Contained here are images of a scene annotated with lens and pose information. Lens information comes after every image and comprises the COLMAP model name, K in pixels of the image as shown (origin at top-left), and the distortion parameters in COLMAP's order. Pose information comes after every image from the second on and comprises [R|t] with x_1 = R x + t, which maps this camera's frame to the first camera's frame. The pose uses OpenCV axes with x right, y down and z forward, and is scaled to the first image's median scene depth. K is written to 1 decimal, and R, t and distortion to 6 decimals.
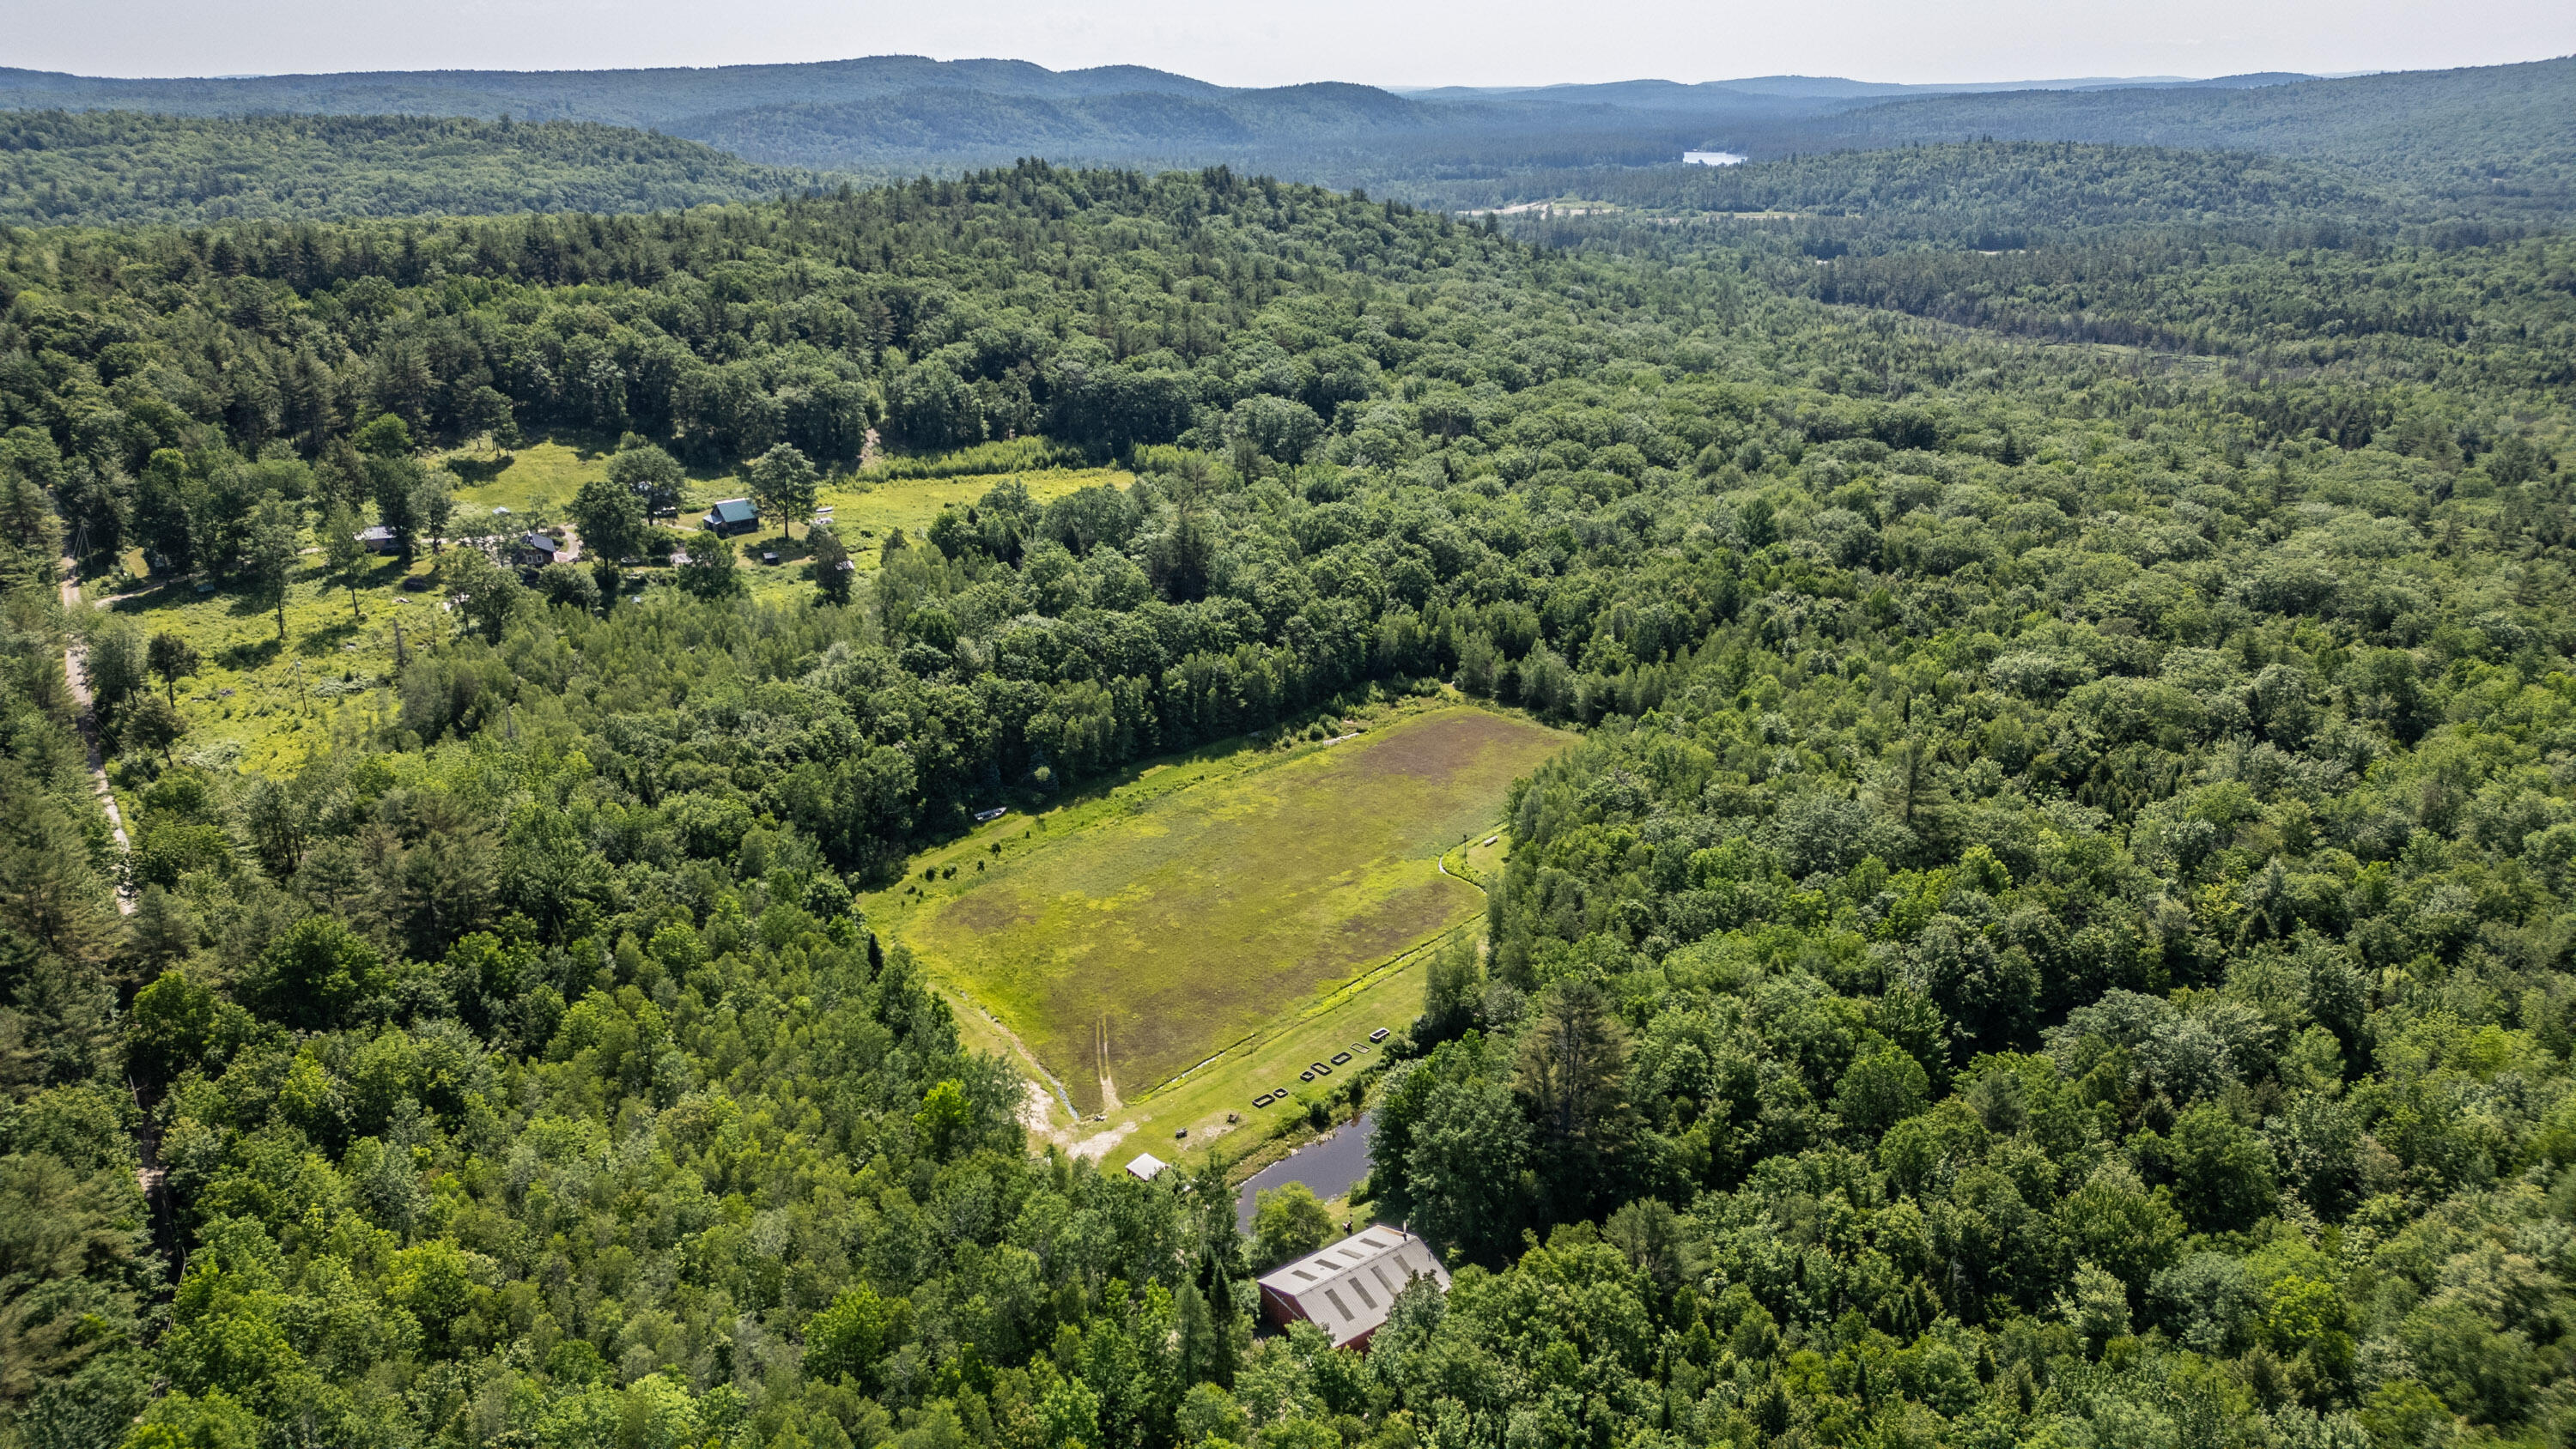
lens RADIAL K [[1795.4, 0, 1287.7], [0, 1795.4, 708.3], [0, 0, 1]] dist [0.077393, -0.072455]
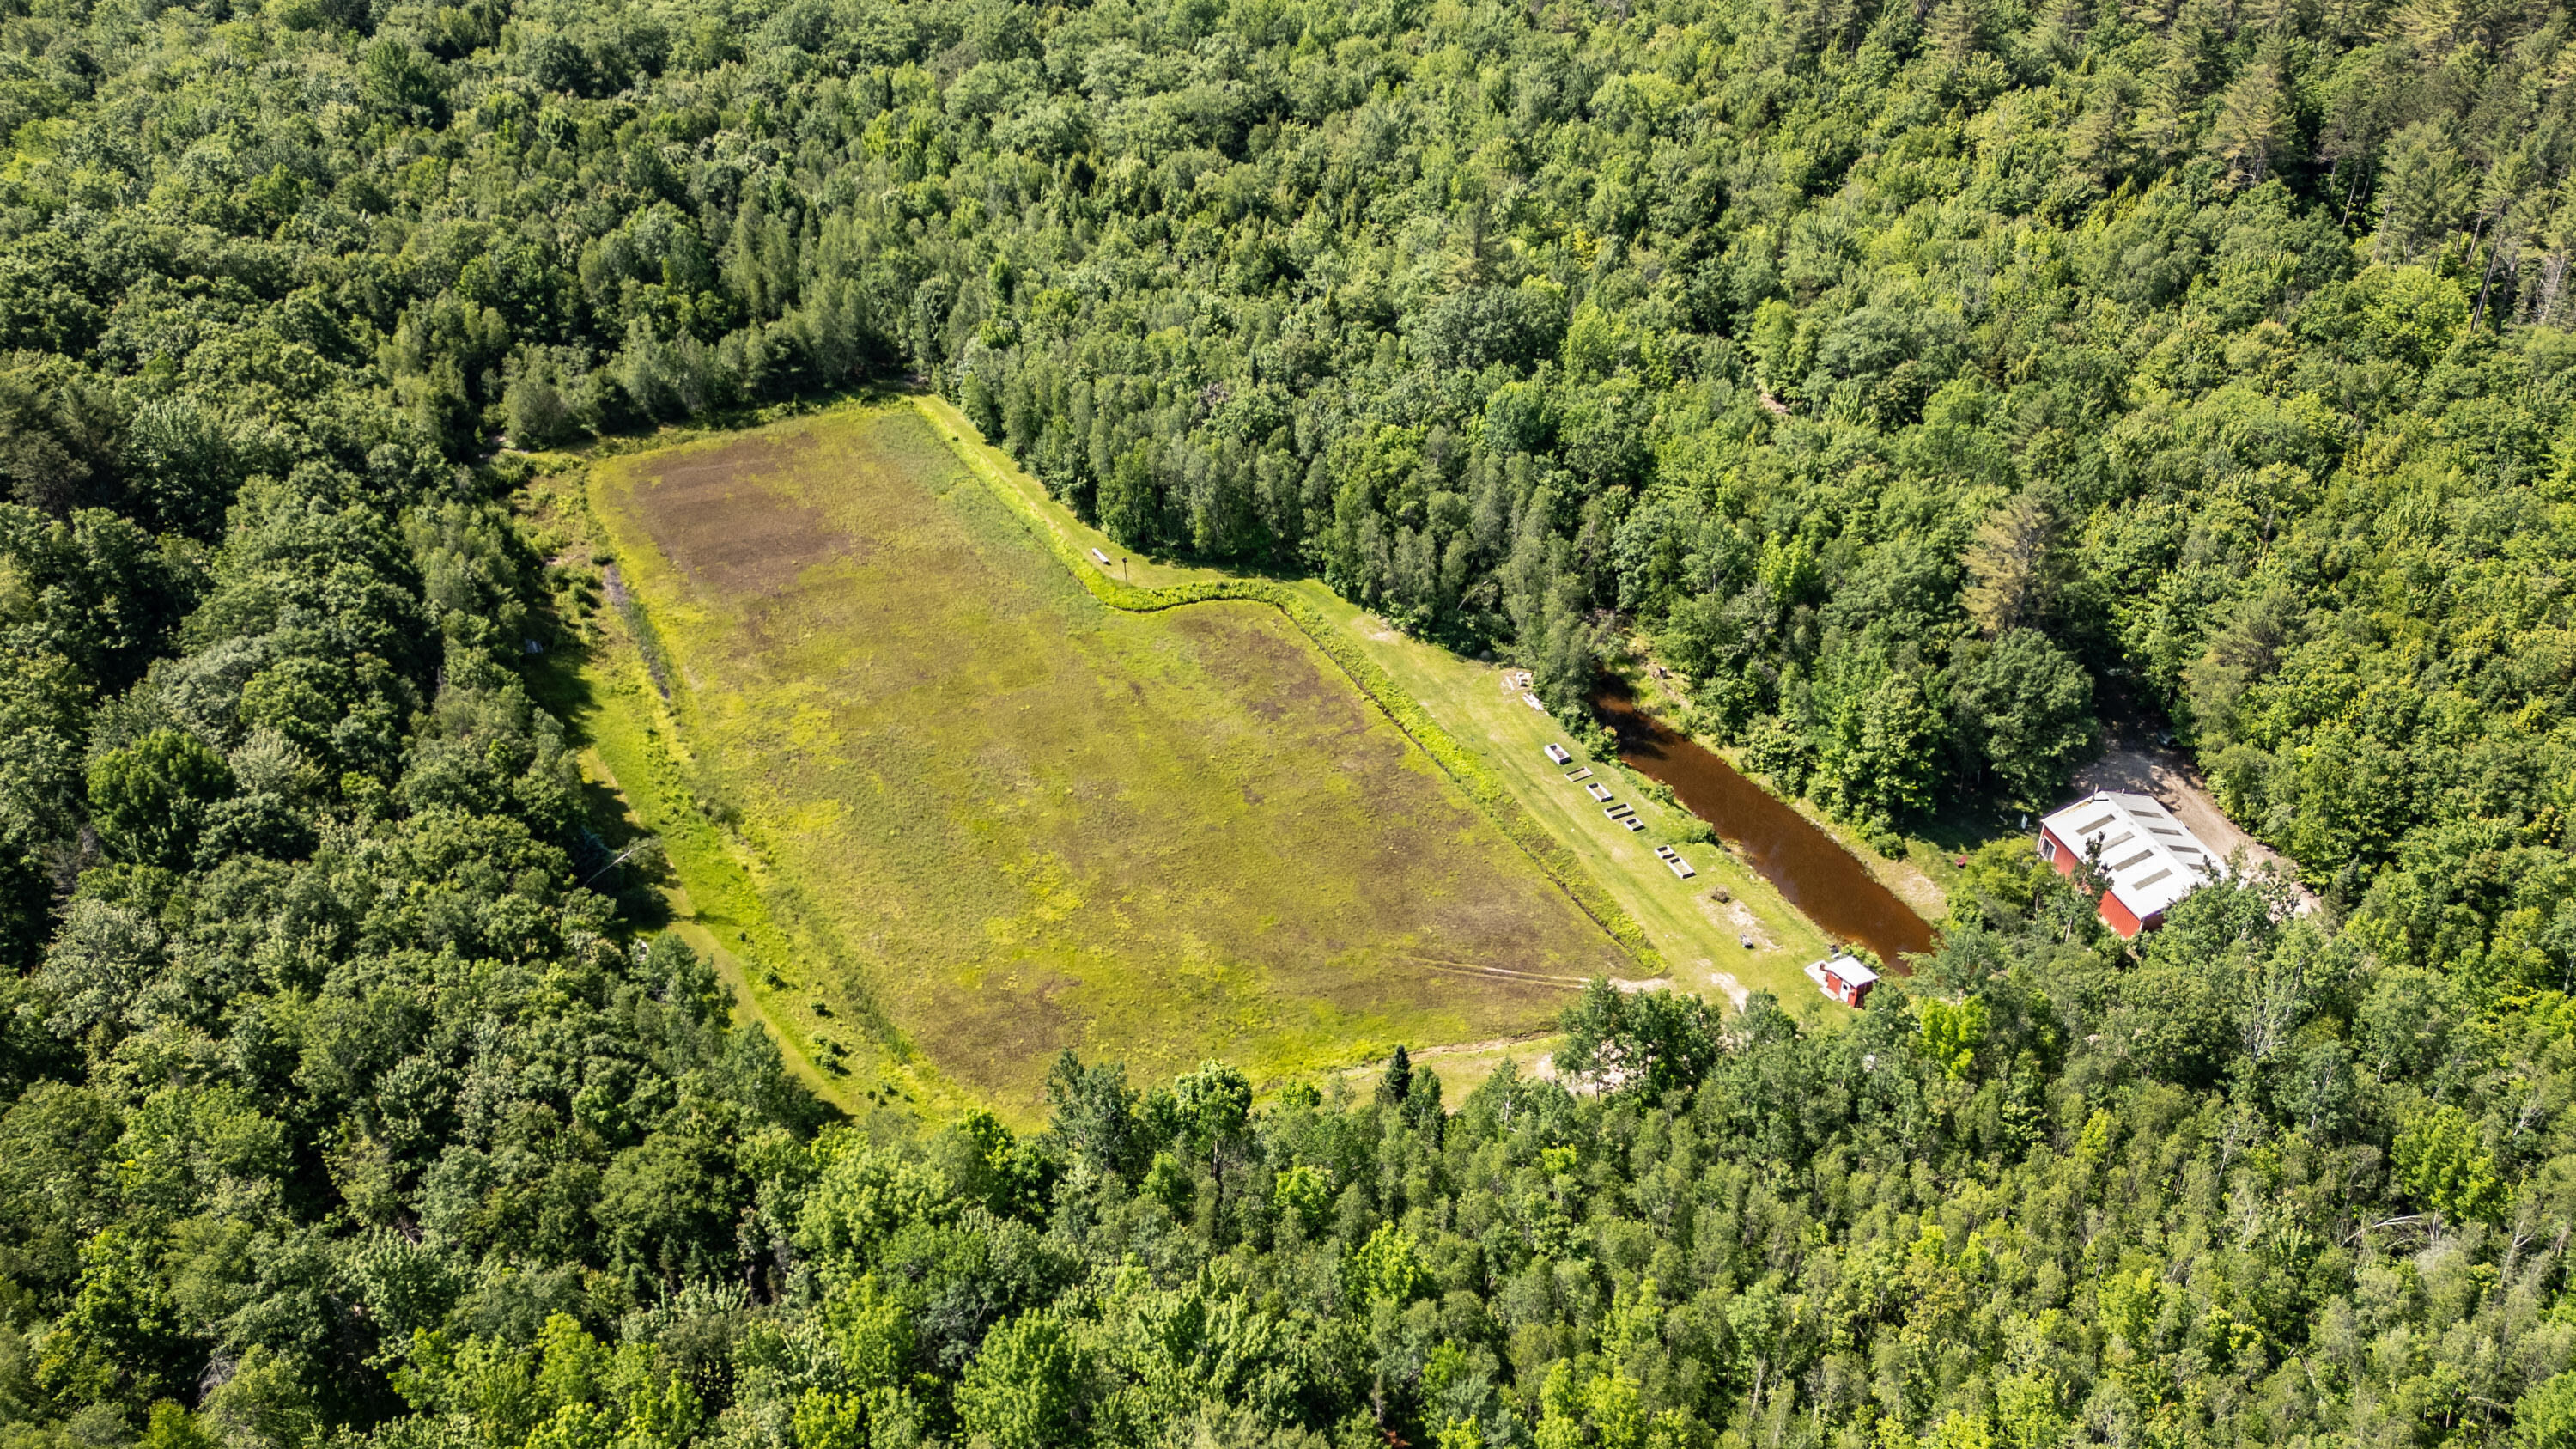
lens RADIAL K [[2160.3, 0, 1284.7], [0, 2160.3, 732.5], [0, 0, 1]] dist [0.078270, -0.053256]
pose [[0.313664, -0.536378, 0.783526, -0.342424], [0.308183, 0.838005, 0.450300, -0.138005], [-0.898131, 0.100227, 0.428154, 0.320281]]
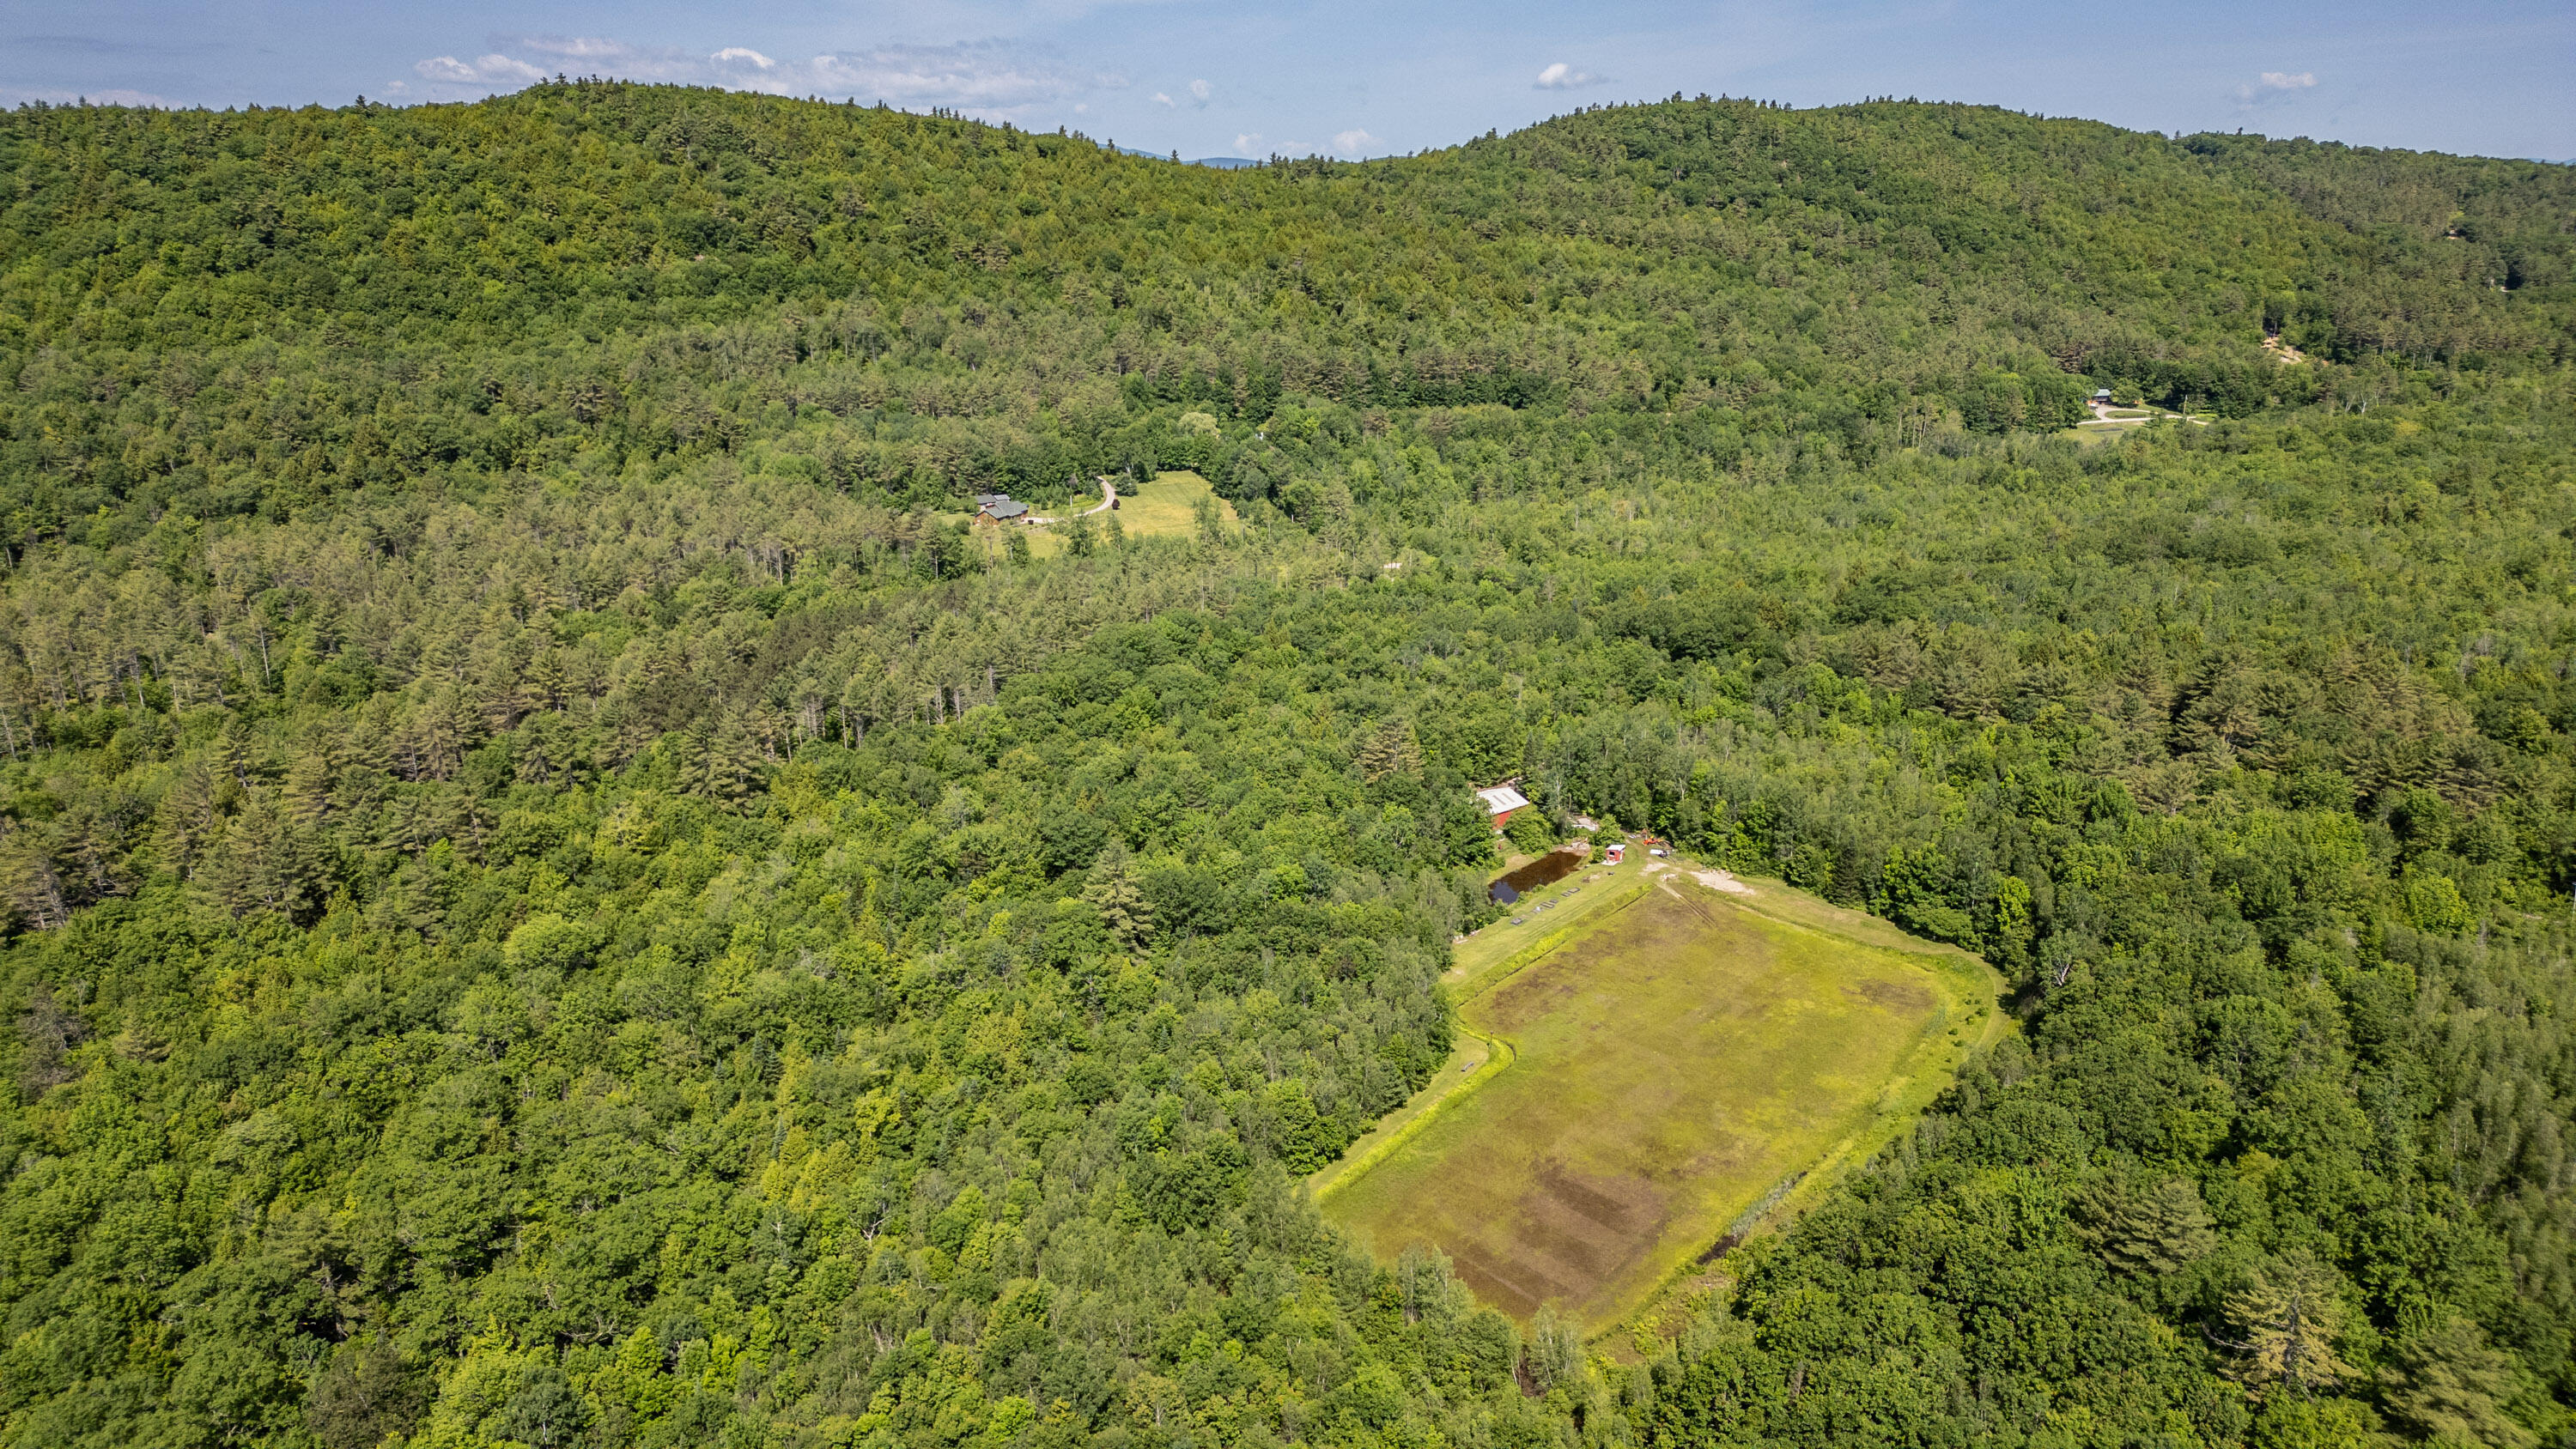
lens RADIAL K [[1795.4, 0, 1293.0], [0, 1795.4, 747.6], [0, 0, 1]] dist [0.077393, -0.072455]
pose [[-0.994686, 0.029351, -0.098680, 0.170627], [-0.034010, 0.811012, 0.584040, -0.362842], [0.097173, 0.584293, -0.805704, 0.960614]]
